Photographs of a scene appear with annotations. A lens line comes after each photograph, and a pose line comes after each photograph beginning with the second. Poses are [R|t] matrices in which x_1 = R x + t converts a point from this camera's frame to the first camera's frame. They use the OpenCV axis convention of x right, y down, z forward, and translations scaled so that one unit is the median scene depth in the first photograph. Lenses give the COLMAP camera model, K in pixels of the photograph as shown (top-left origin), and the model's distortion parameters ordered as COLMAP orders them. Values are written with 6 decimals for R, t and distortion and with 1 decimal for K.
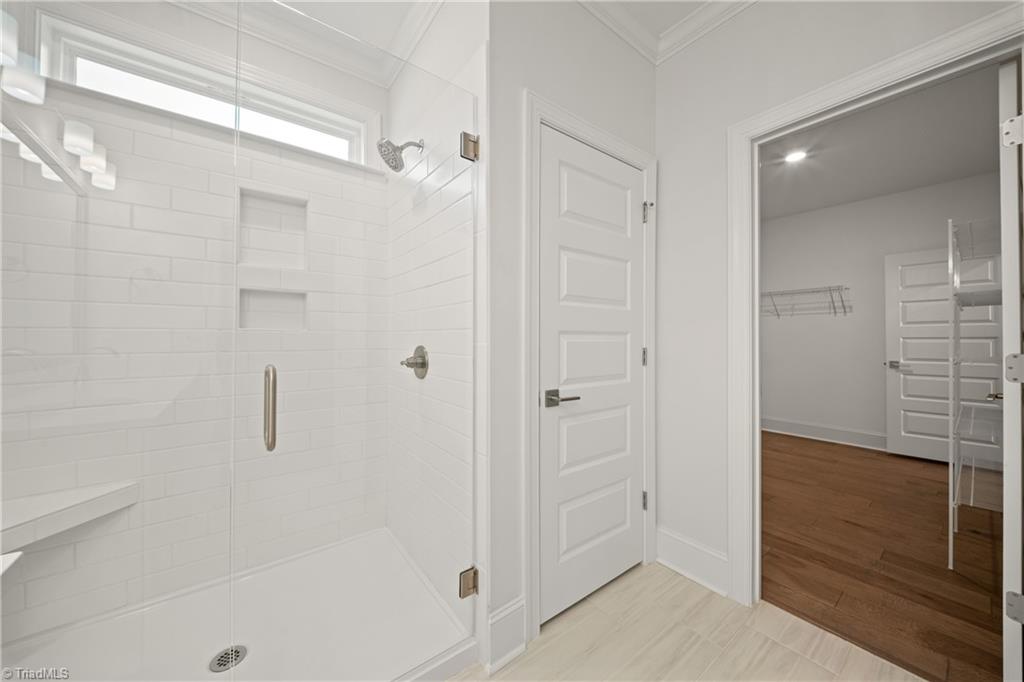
lens RADIAL K [[357.1, 0, 512.1], [0, 357.1, 338.7], [0, 0, 1]] dist [0.002019, -0.003167]
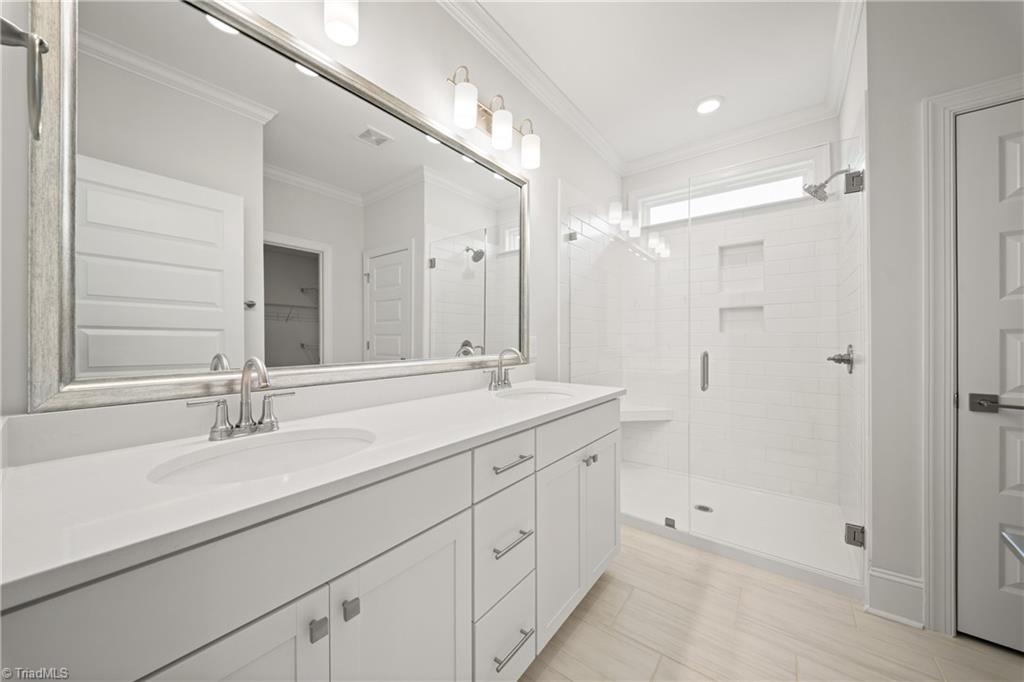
lens RADIAL K [[357.1, 0, 512.1], [0, 357.1, 338.7], [0, 0, 1]] dist [0.002019, -0.003167]
pose [[0.271749, -0.001436, -0.962367, 0.639644], [0.003833, 0.999993, -0.000410, -0.004575], [0.962361, -0.003578, 0.271752, -0.412235]]
